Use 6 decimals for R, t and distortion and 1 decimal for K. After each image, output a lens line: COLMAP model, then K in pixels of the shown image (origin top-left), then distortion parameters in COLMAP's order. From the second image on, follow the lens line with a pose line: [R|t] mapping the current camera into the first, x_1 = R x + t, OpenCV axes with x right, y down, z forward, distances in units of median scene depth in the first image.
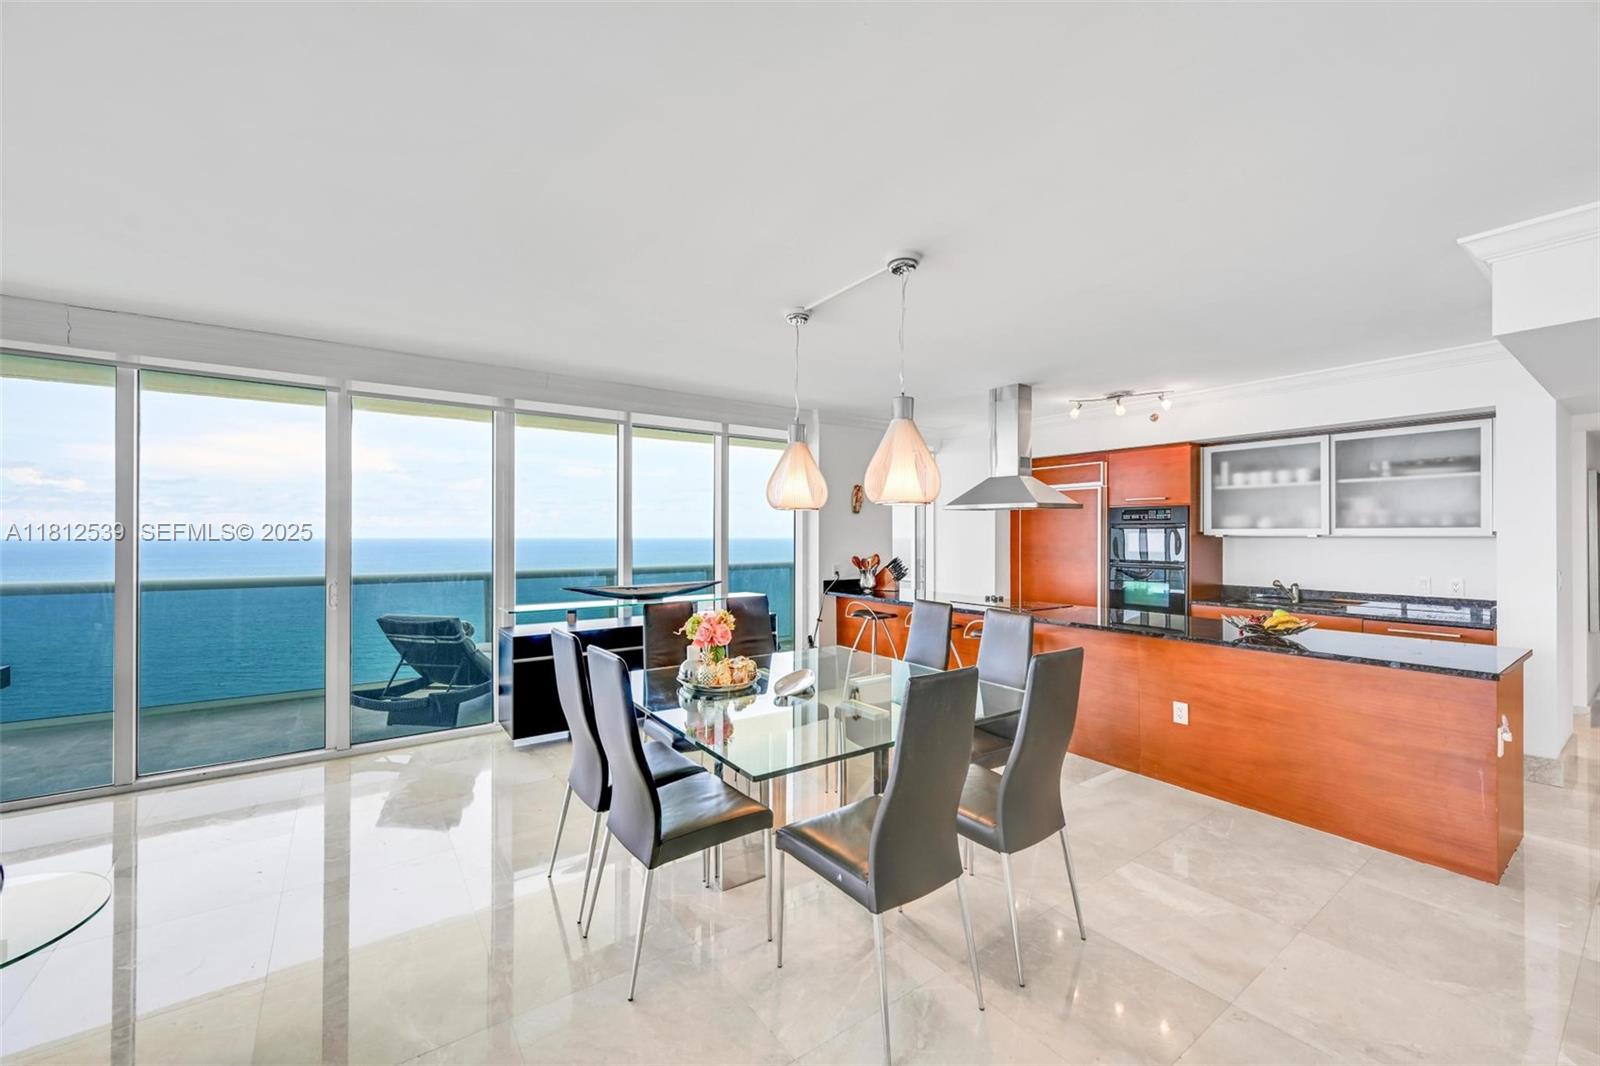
lens RADIAL K [[624.1, 0, 793.2], [0, 624.1, 535.2], [0, 0, 1]] dist [0.000211, -0.000500]
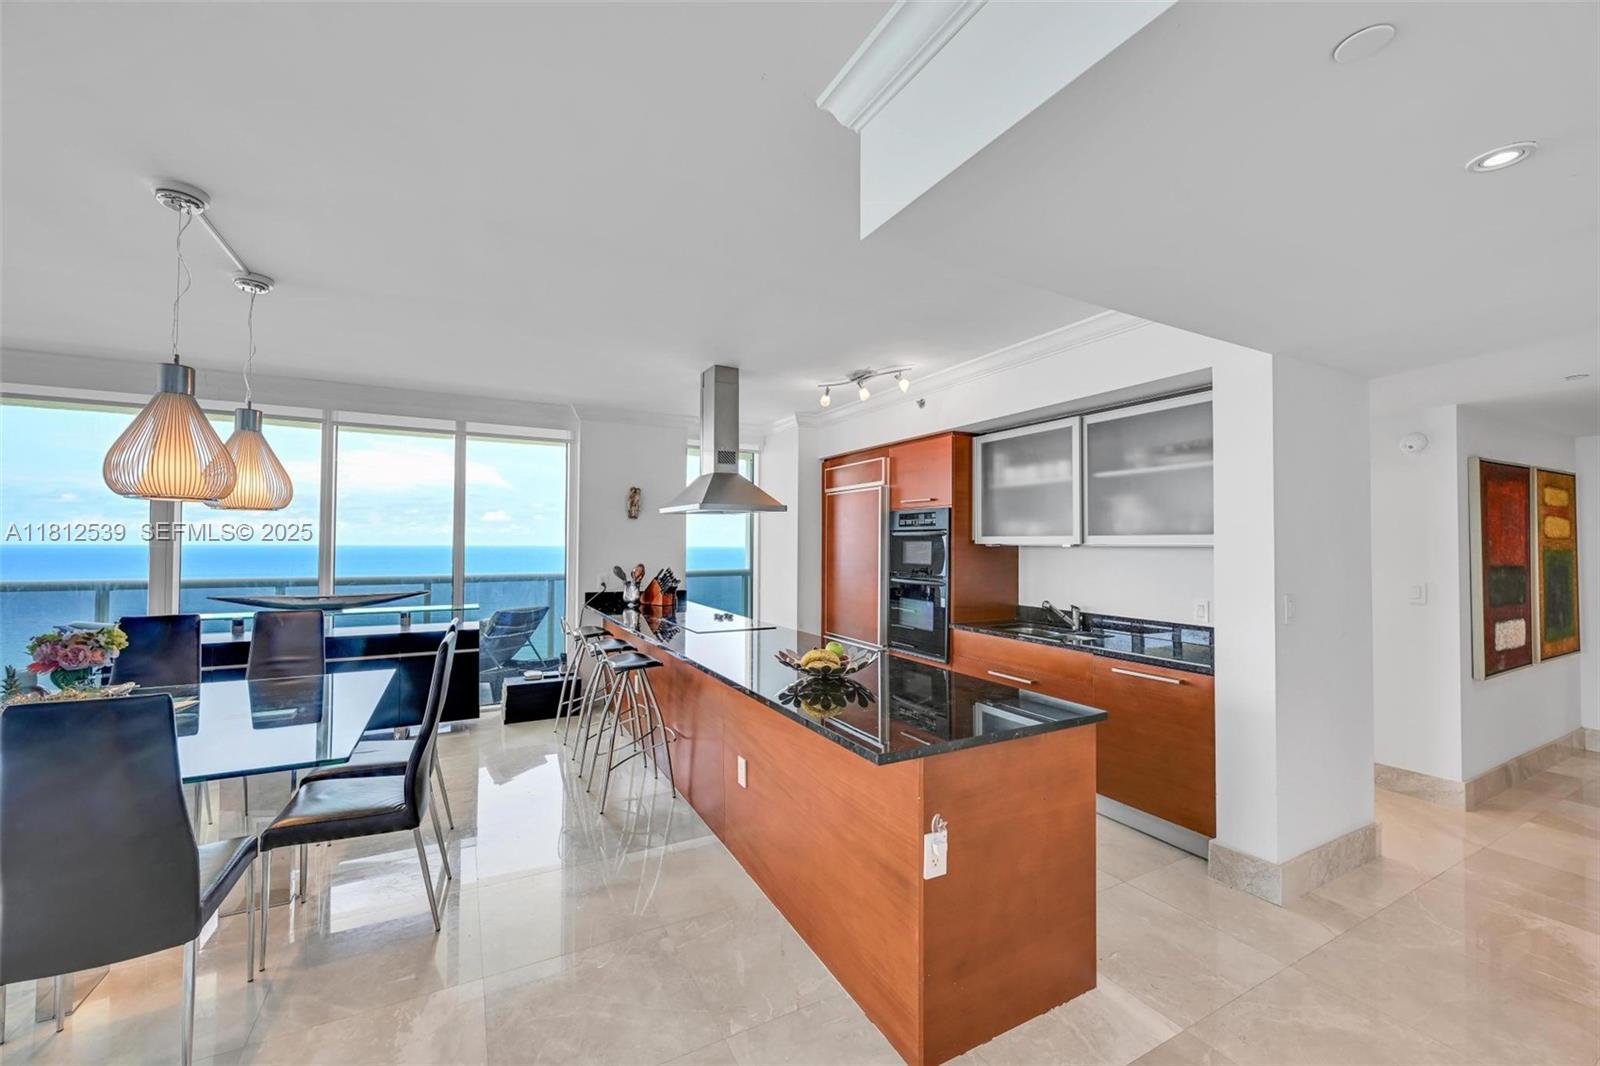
lens RADIAL K [[624.1, 0, 788.3], [0, 624.1, 537.7], [0, 0, 1]] dist [0.000211, -0.000500]
pose [[0.992488, 0.002721, -0.122309, 0.519034], [-0.003944, 0.999945, -0.009763, 0.000586], [0.122276, 0.010172, 0.992444, 0.157847]]
